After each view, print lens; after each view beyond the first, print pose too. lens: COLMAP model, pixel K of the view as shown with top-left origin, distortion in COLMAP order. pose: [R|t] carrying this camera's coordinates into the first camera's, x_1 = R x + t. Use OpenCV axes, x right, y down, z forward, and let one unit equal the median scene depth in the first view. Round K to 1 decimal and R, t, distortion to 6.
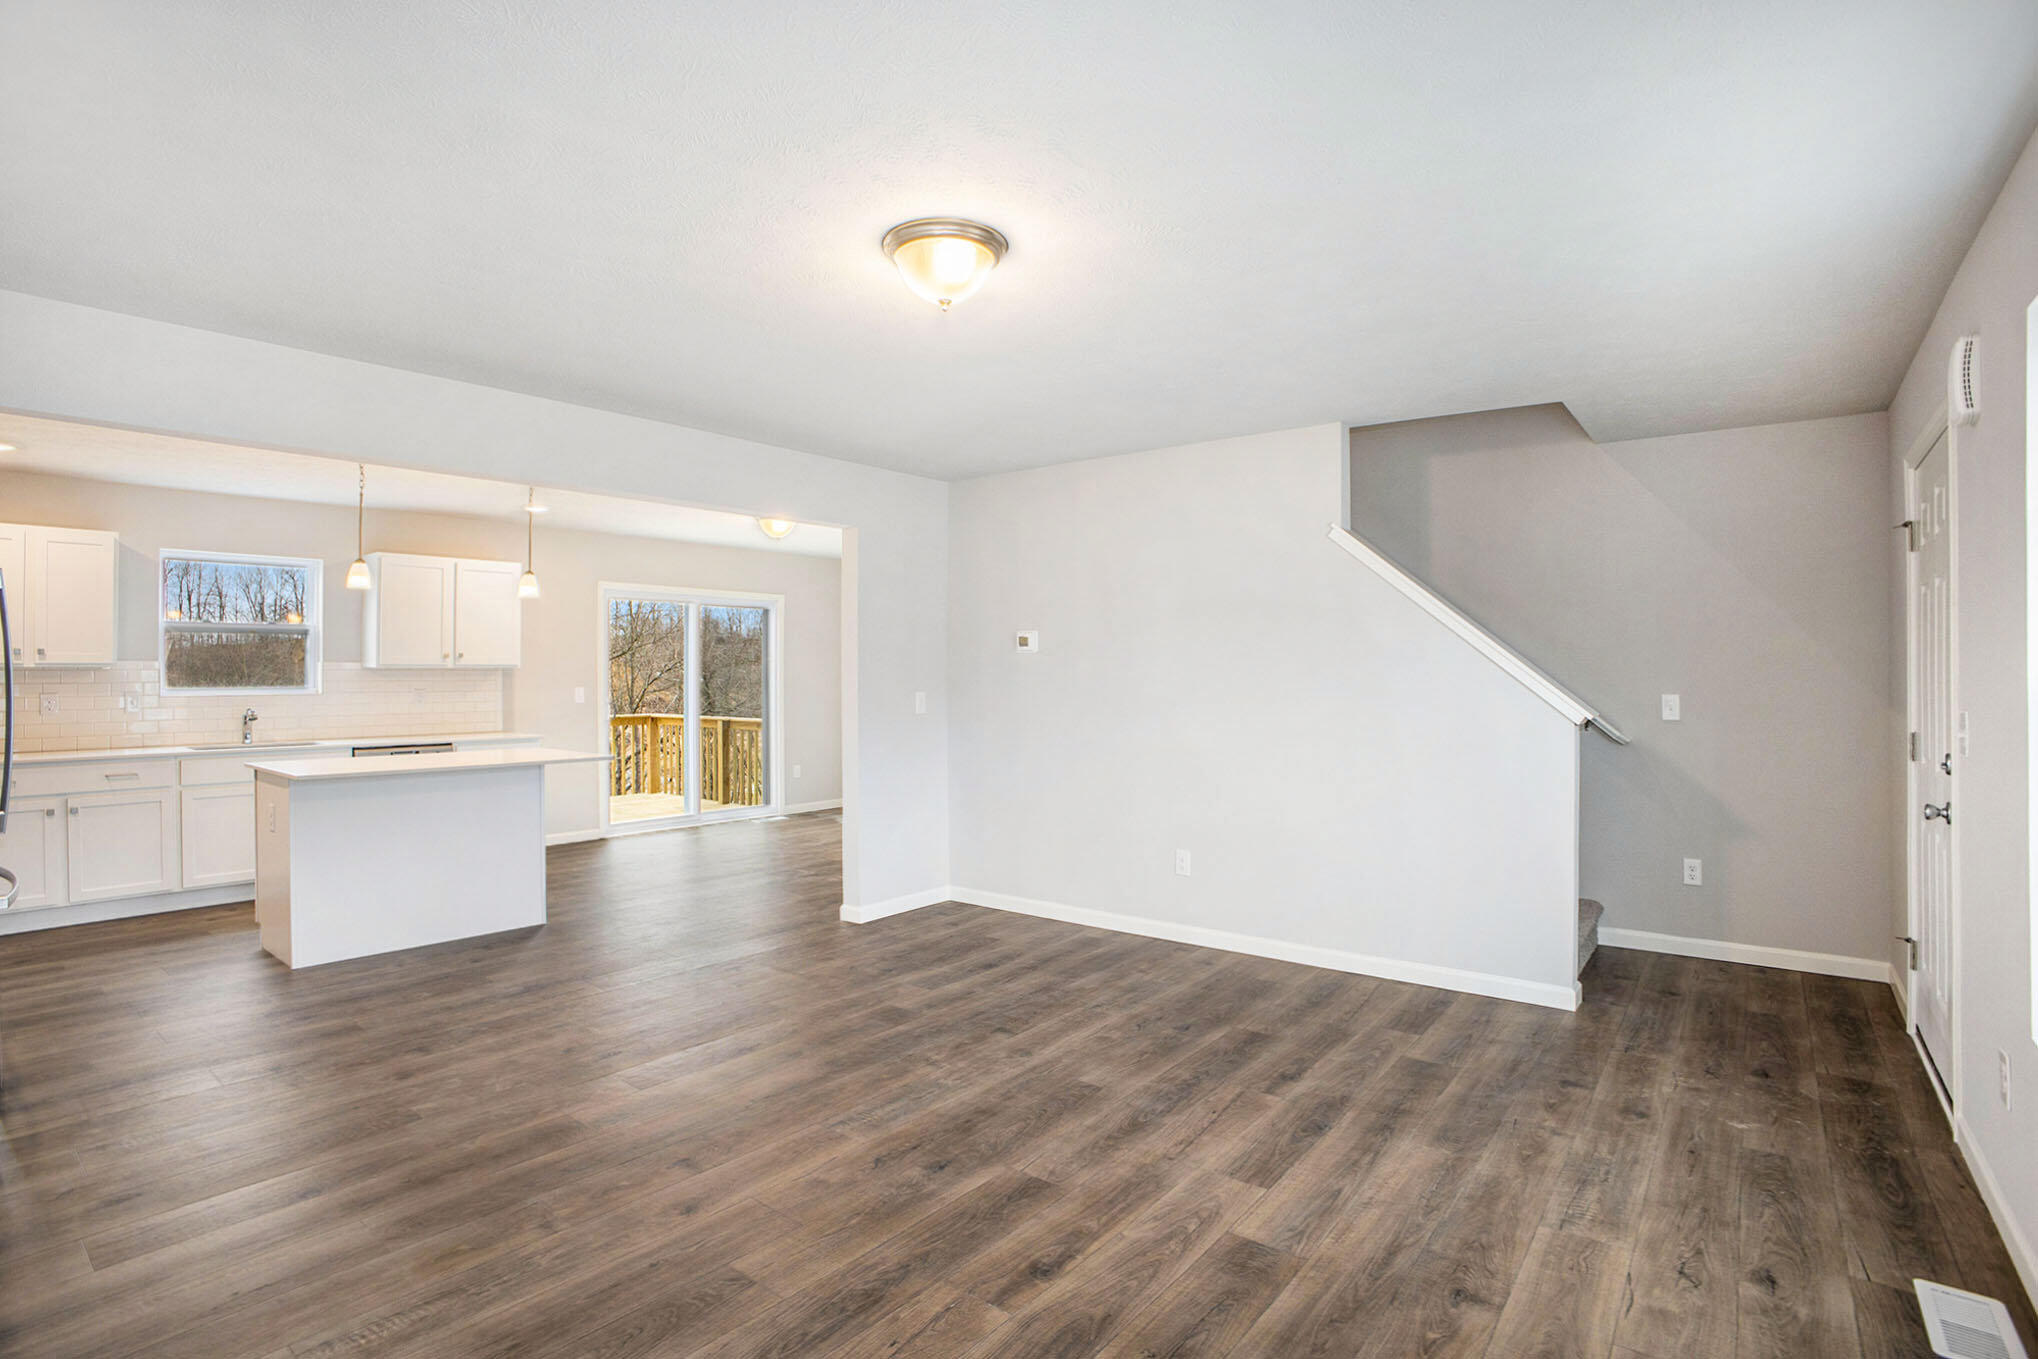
lens RADIAL K [[988.8, 0, 1005.2], [0, 988.8, 667.4], [0, 0, 1]] dist [-0.059052, 0.007318]
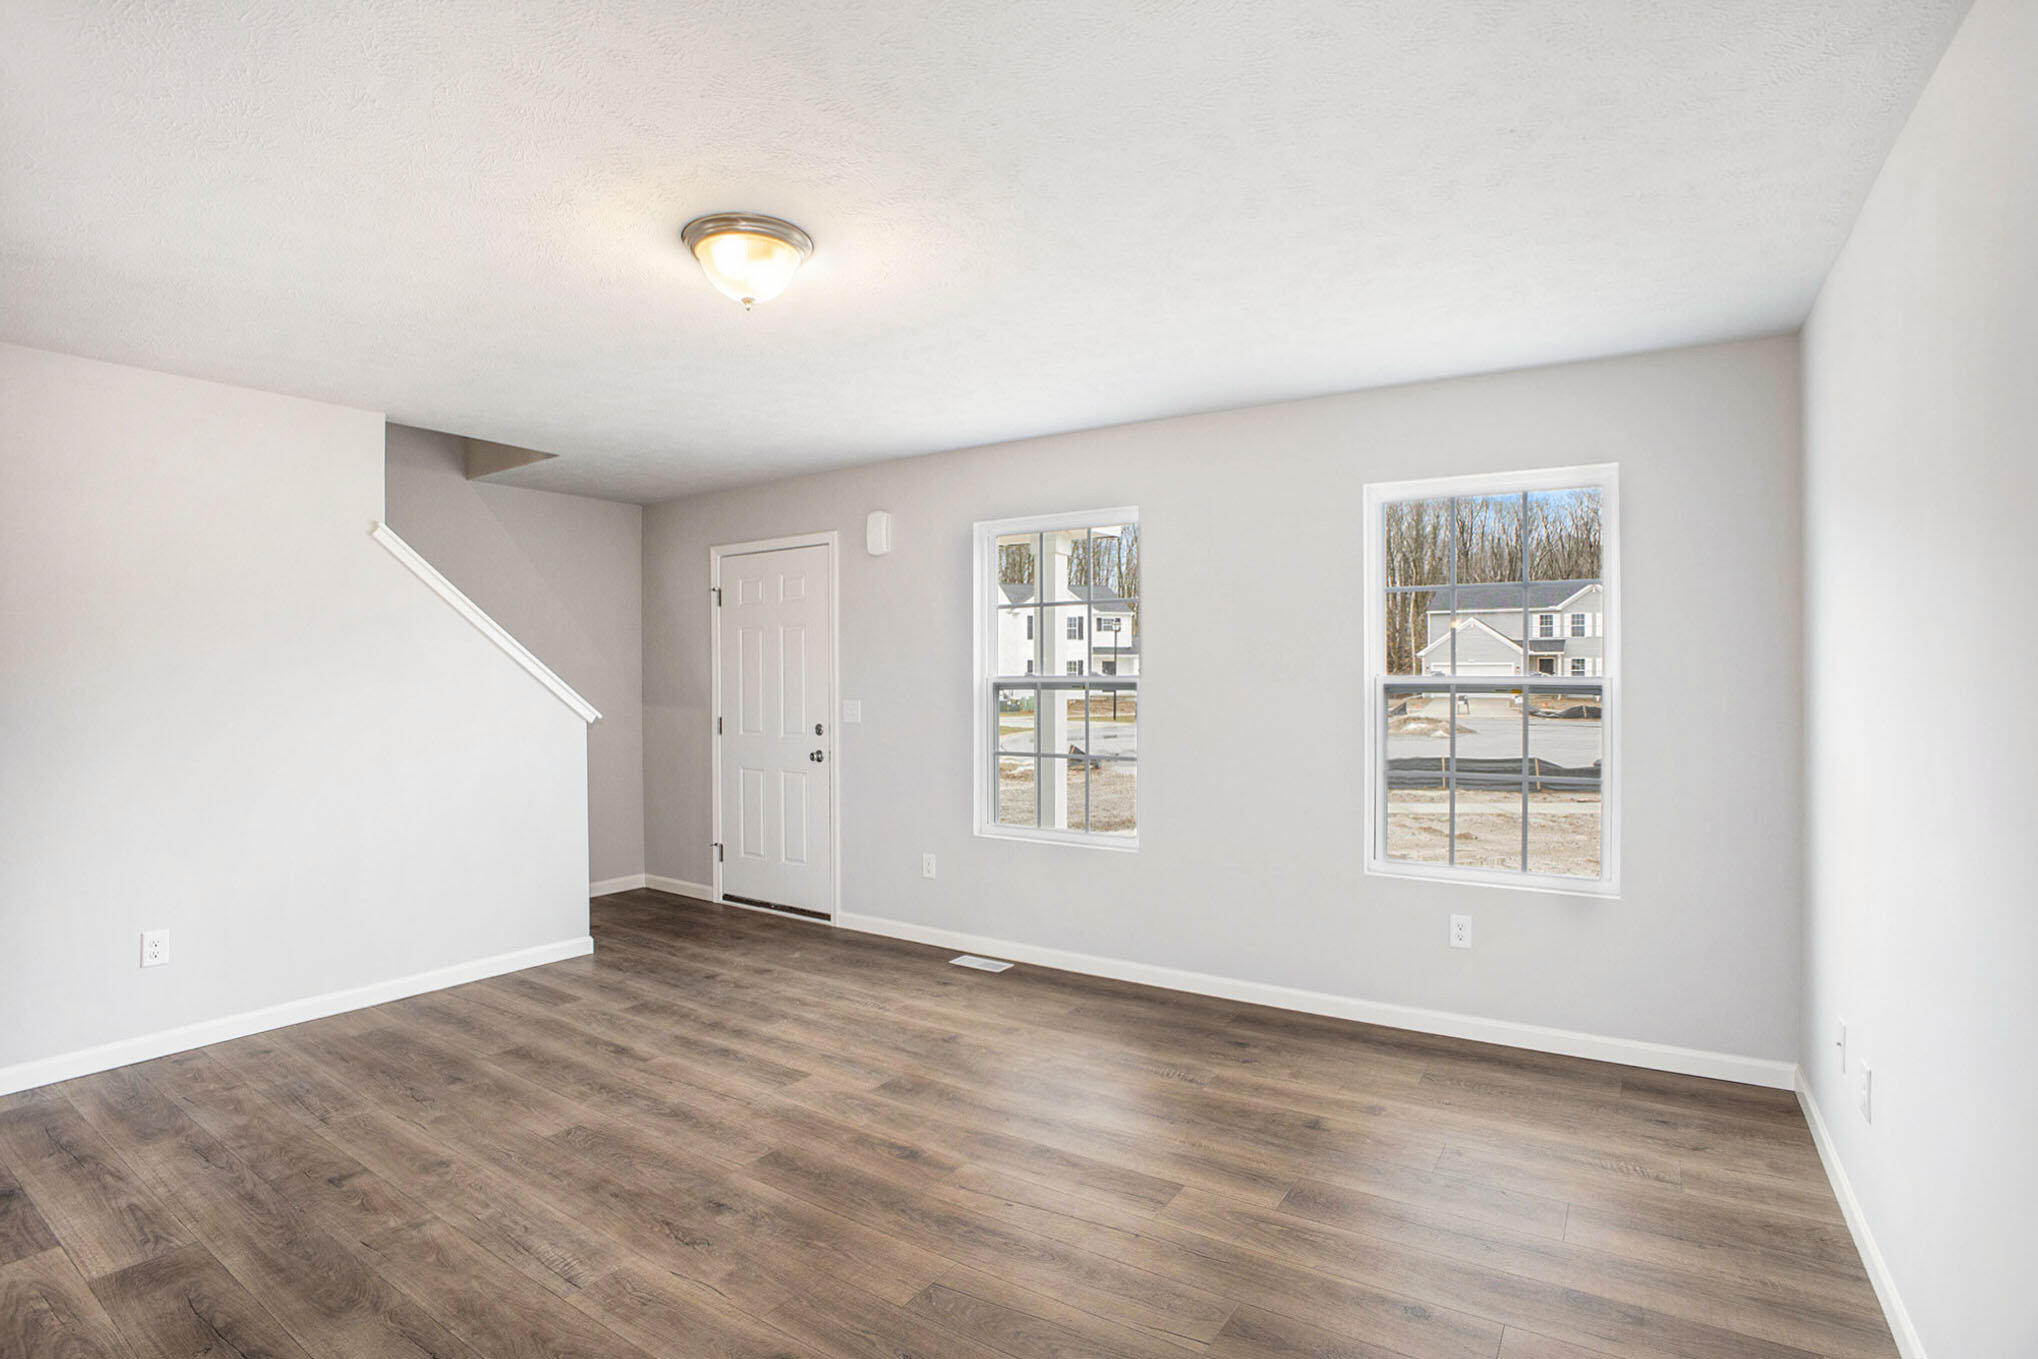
lens RADIAL K [[988.8, 0, 1000.4], [0, 988.8, 687.3], [0, 0, 1]] dist [-0.059052, 0.007318]
pose [[-0.049203, -0.003397, 0.998783, -0.860458], [0.002366, 0.999991, 0.003517, 0.013734], [-0.998786, 0.002536, -0.049194, 0.667930]]
